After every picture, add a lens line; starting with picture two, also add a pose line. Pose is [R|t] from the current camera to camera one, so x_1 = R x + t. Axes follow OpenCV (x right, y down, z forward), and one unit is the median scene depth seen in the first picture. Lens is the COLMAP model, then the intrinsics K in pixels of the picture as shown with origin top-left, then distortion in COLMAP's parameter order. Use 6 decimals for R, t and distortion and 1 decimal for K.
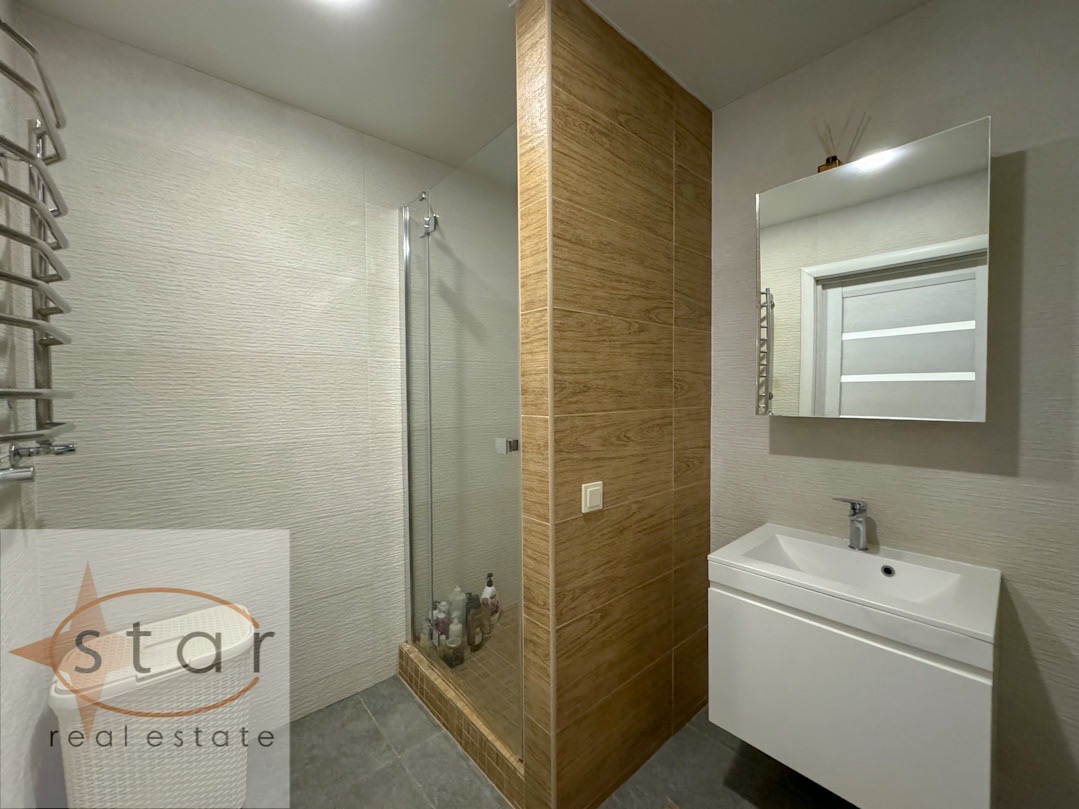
lens RADIAL K [[427.9, 0, 539.5], [0, 427.9, 404.5], [0, 0, 1]] dist [-0.001456, 0.000115]
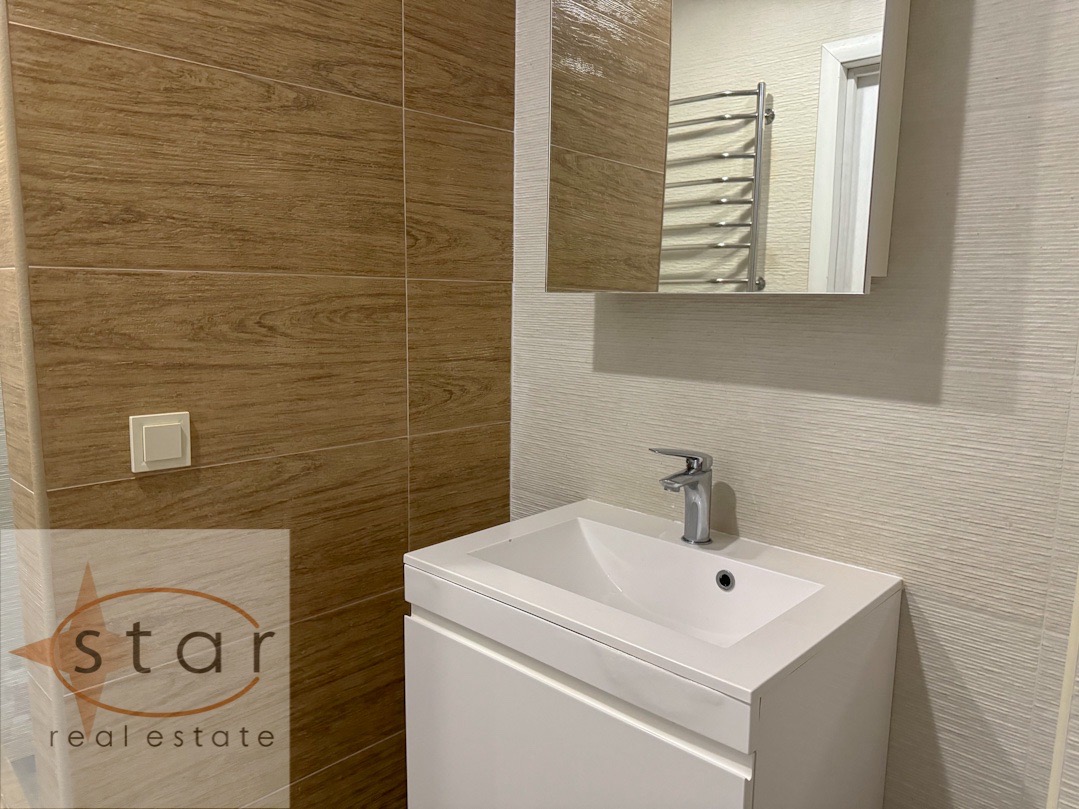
lens RADIAL K [[758.5, 0, 539.5], [0, 758.5, 404.5], [0, 0, 1]] dist [0.091878, -0.135021]
pose [[0.995737, 0.011541, 0.091518, 0.446753], [-0.022073, 0.993129, 0.114922, 0.058058], [-0.089563, -0.116452, 0.989150, 0.084175]]
